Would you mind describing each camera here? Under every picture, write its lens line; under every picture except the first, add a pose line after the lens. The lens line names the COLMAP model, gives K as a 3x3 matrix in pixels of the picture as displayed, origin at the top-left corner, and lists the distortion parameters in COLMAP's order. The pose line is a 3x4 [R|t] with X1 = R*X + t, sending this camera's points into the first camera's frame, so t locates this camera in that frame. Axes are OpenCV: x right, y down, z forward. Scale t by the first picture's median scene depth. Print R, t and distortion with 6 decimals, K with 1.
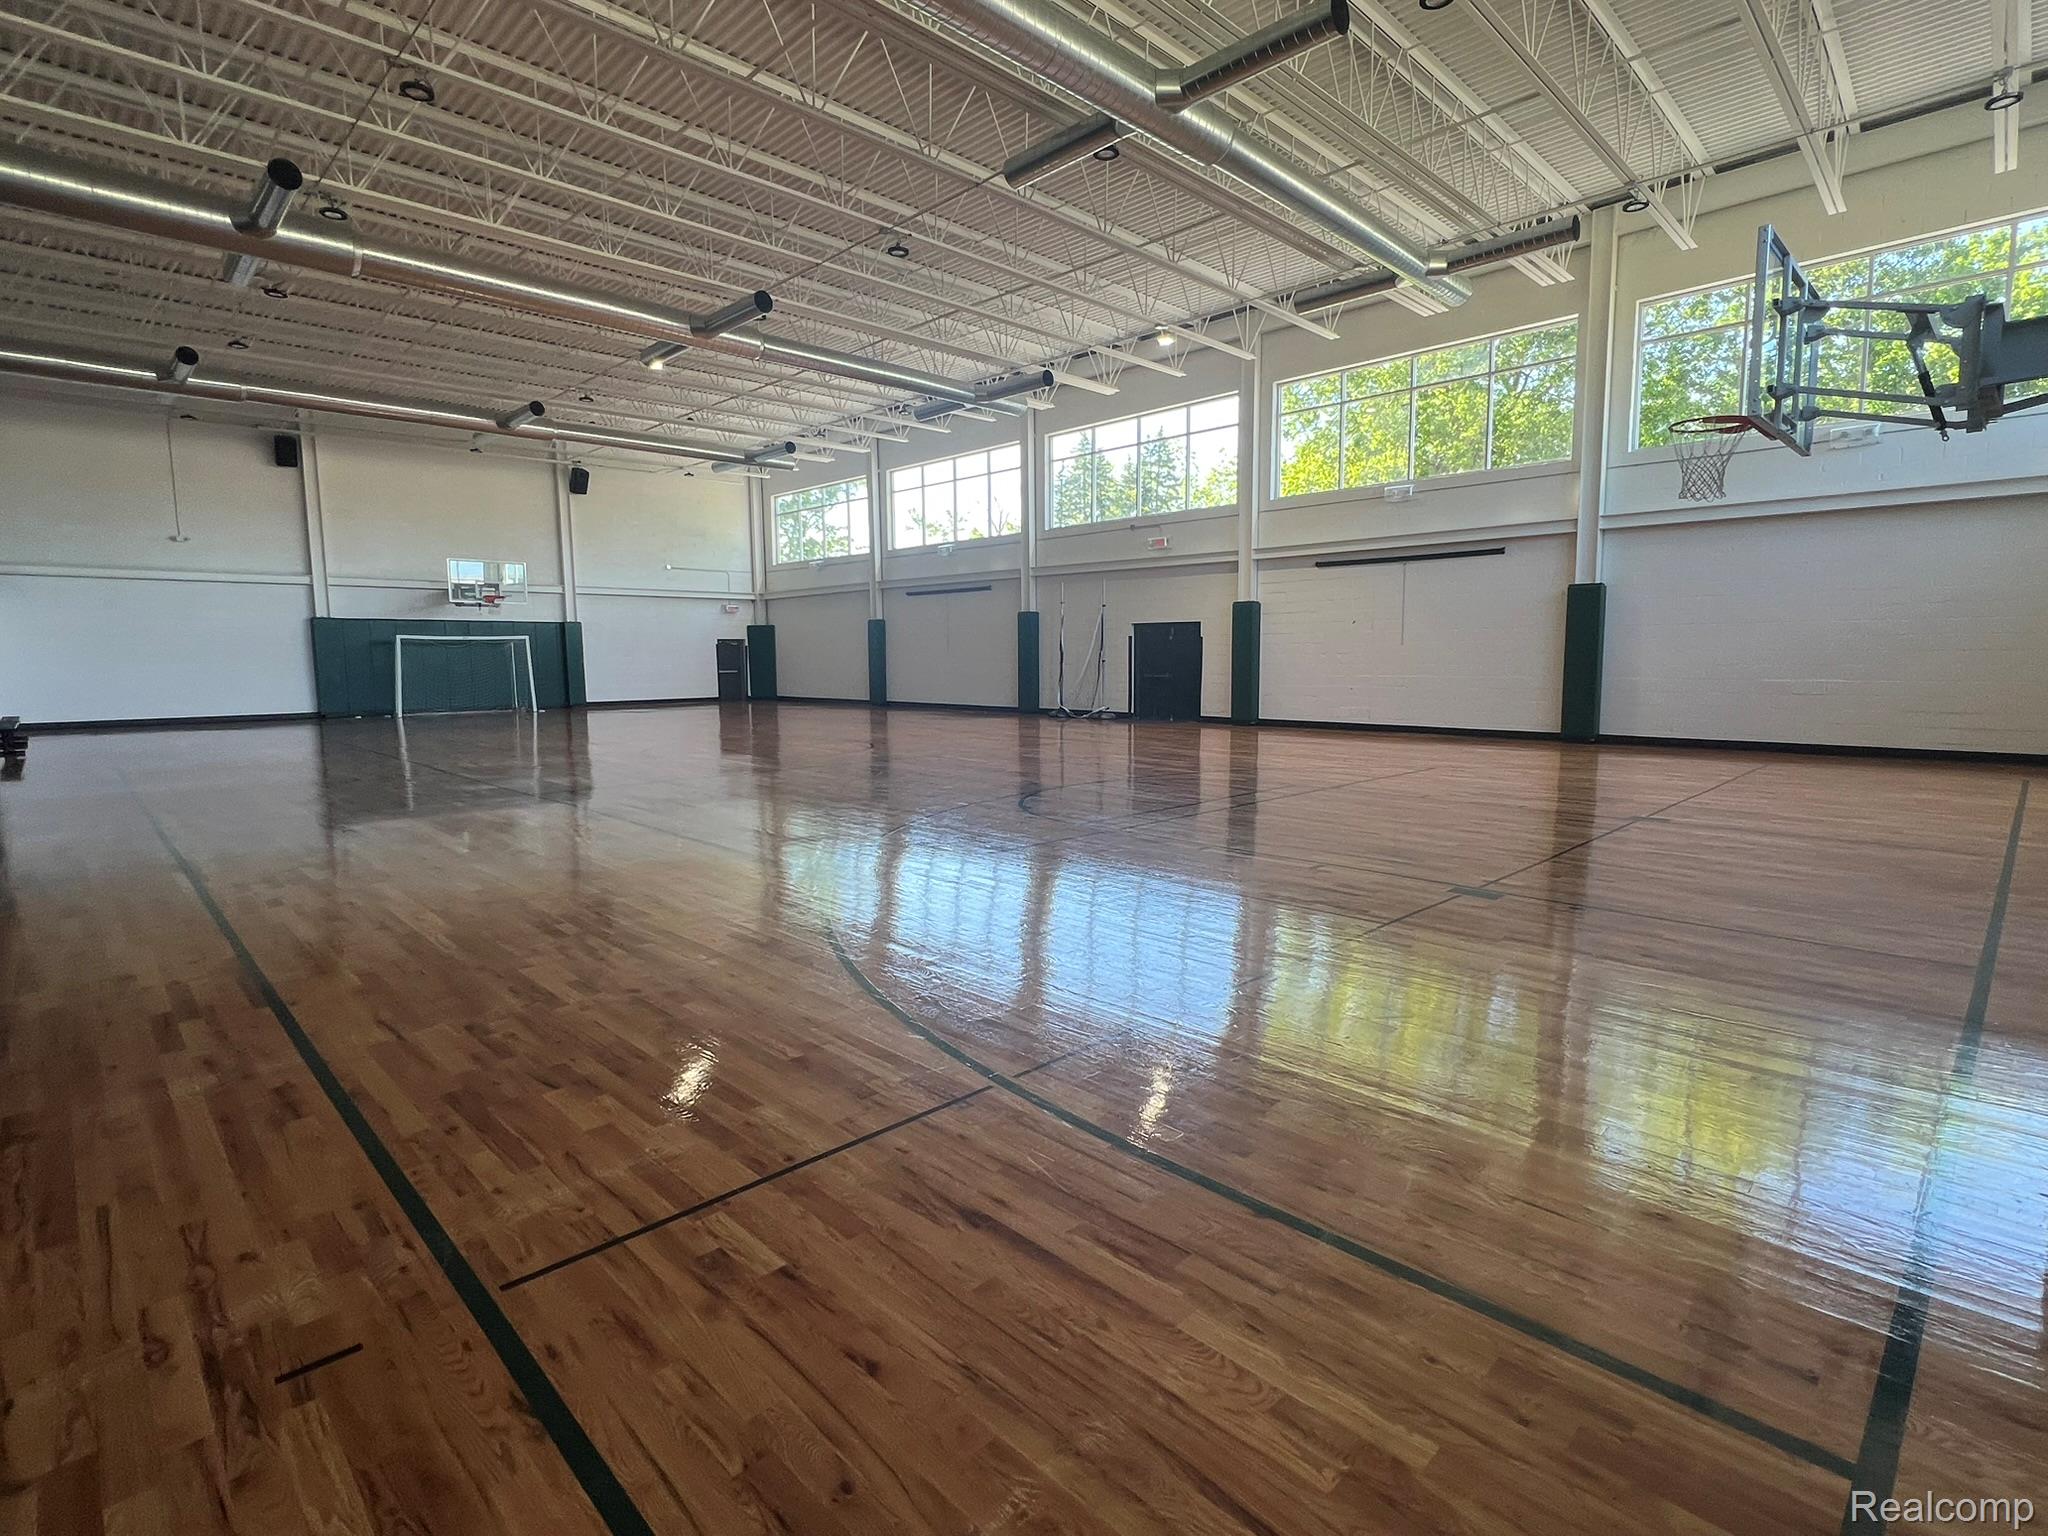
lens RADIAL K [[994.5, 0, 1028.0], [0, 994.5, 756.9], [0, 0, 1]] dist [-0.004920, 0.002164]
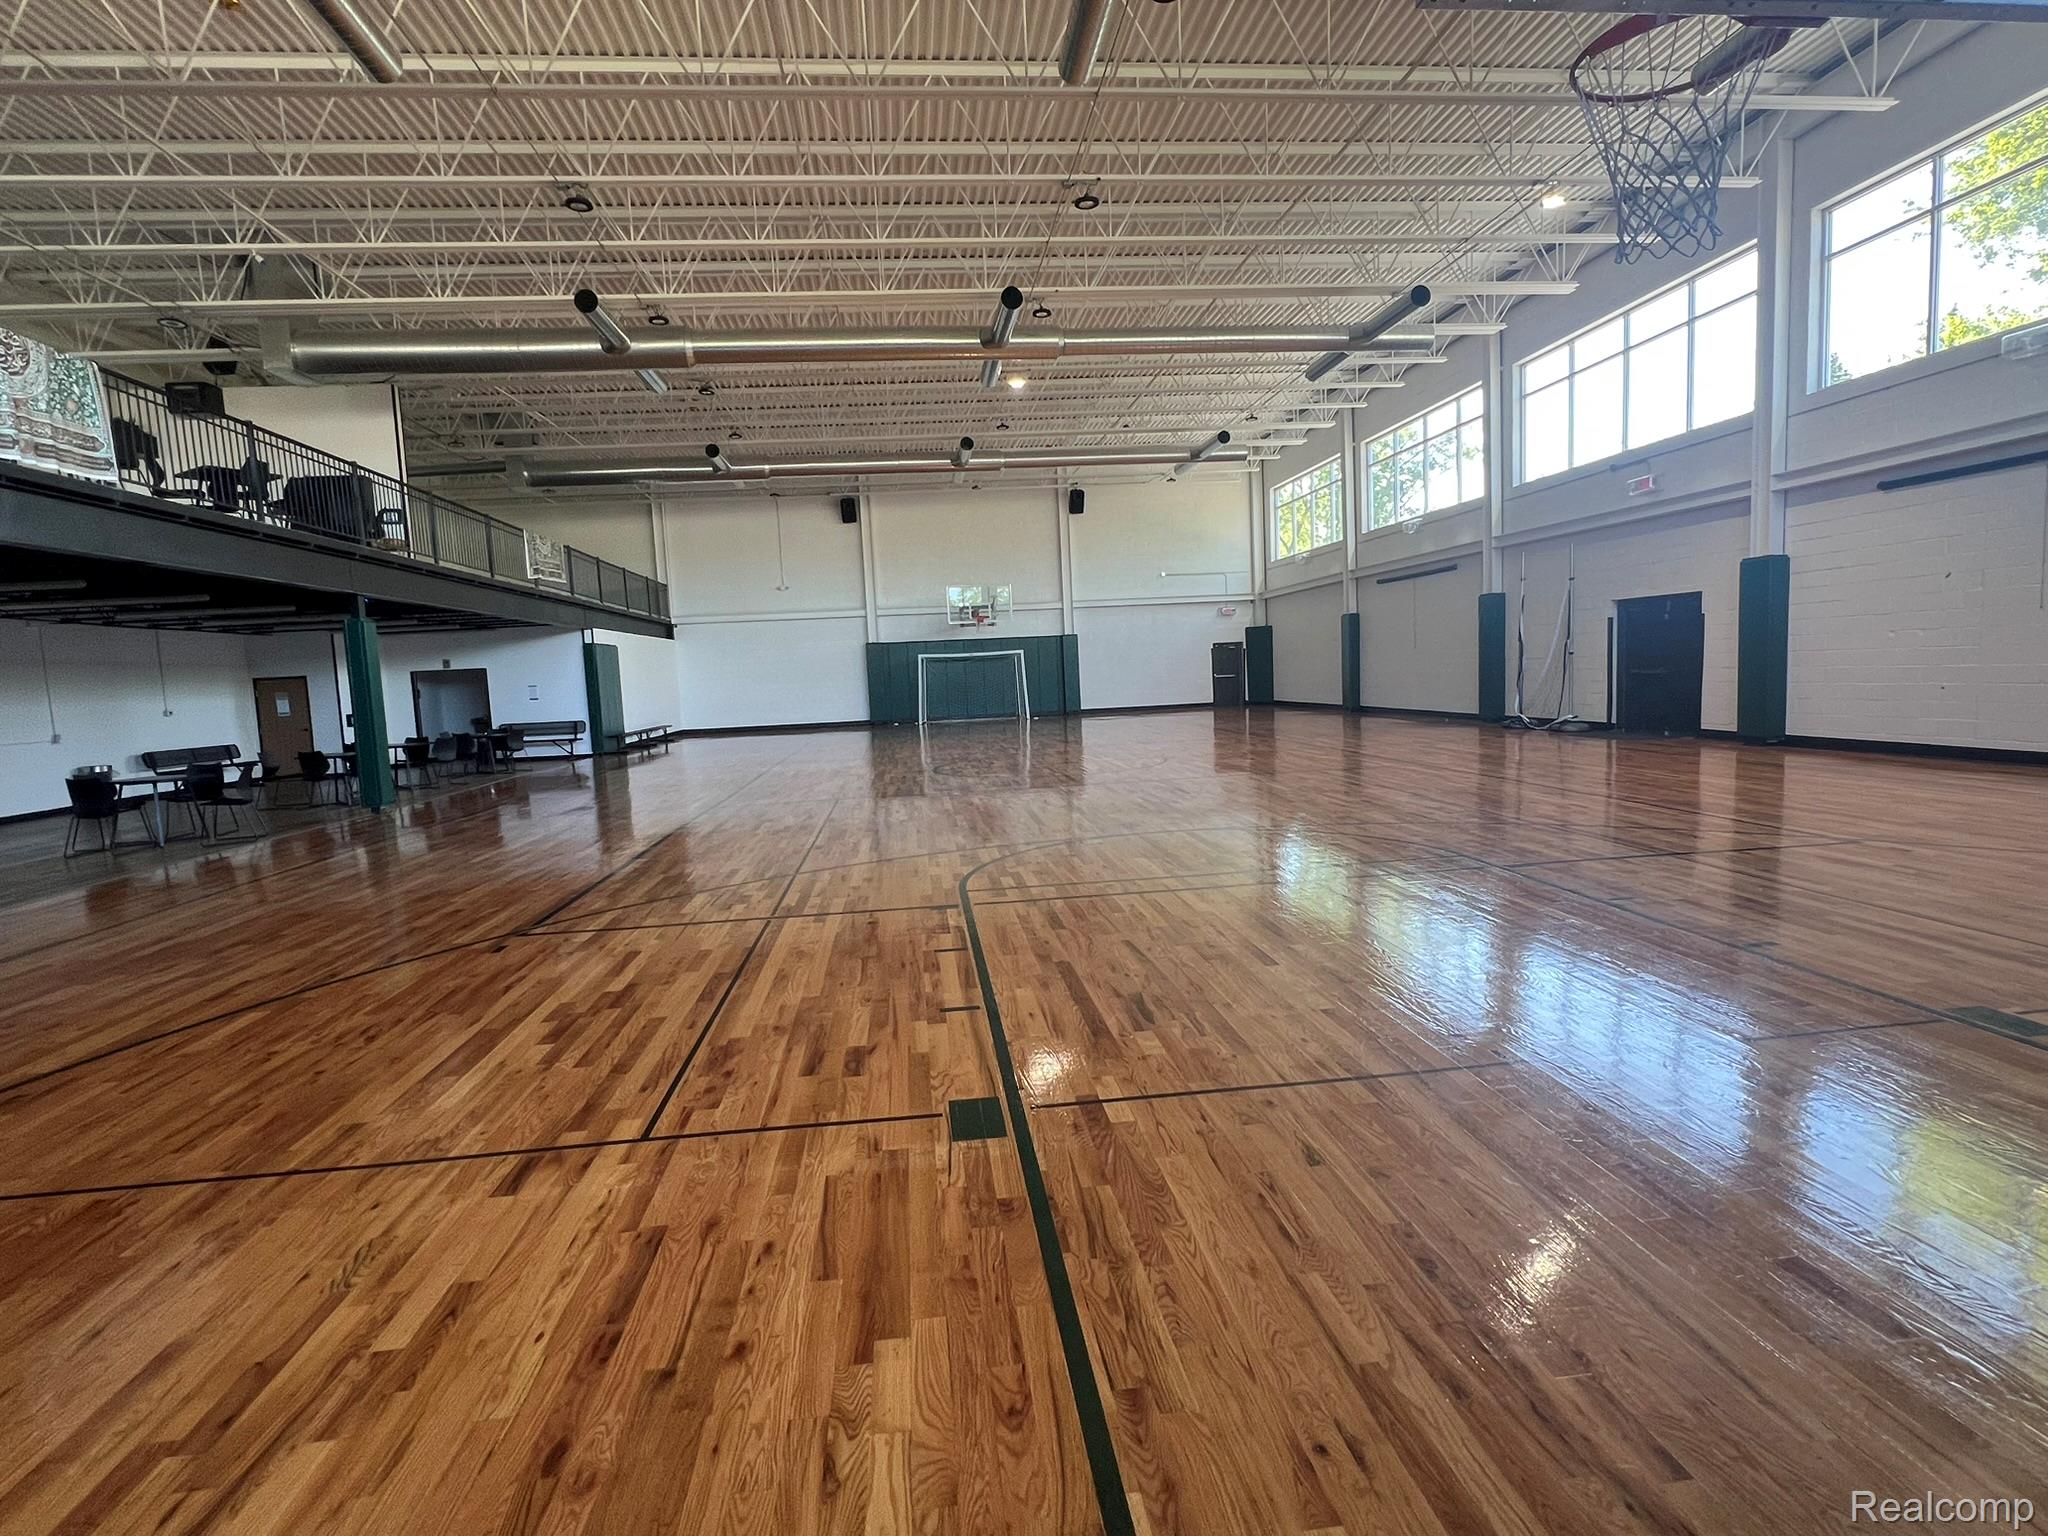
lens RADIAL K [[994.5, 0, 1020.8], [0, 994.5, 769.3], [0, 0, 1]] dist [-0.004920, 0.002164]
pose [[0.786595, 0.031830, -0.616648, 0.196718], [-0.023023, 0.999488, 0.022224, -0.015641], [0.617039, -0.003285, 0.786925, 0.147186]]
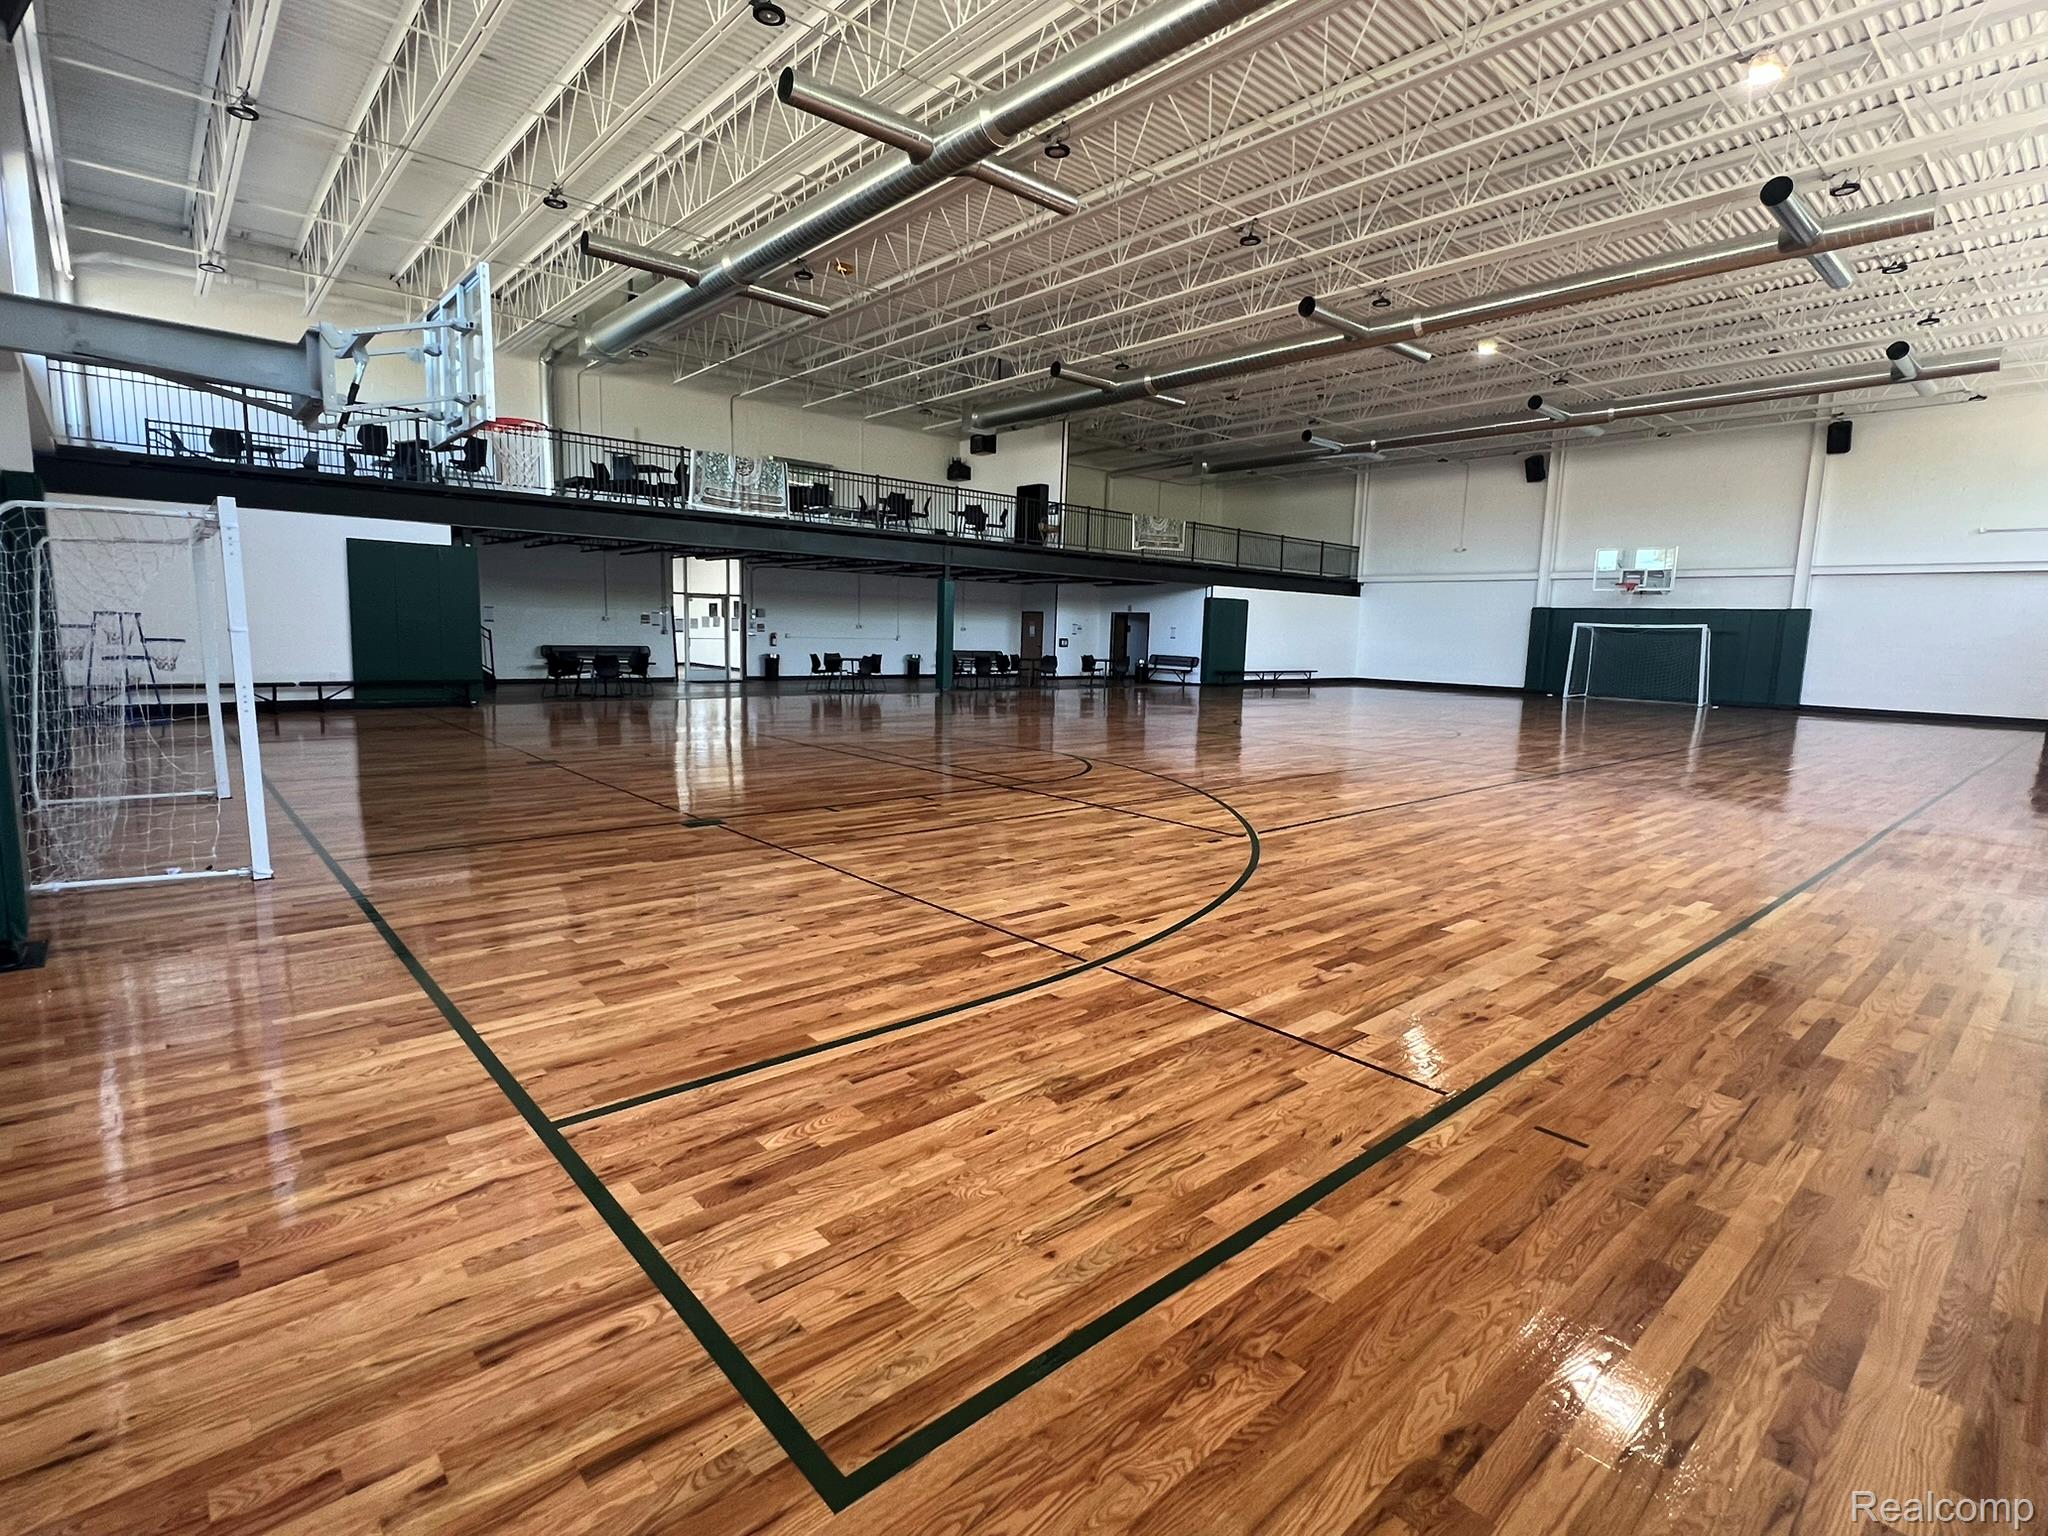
lens RADIAL K [[994.5, 0, 1018.0], [0, 994.5, 777.8], [0, 0, 1]] dist [-0.004920, 0.002164]
pose [[-0.046502, 0.156726, -0.986547, 0.508700], [-0.131690, 0.978033, 0.161581, -0.053285], [0.990200, 0.137432, -0.024841, 0.452622]]
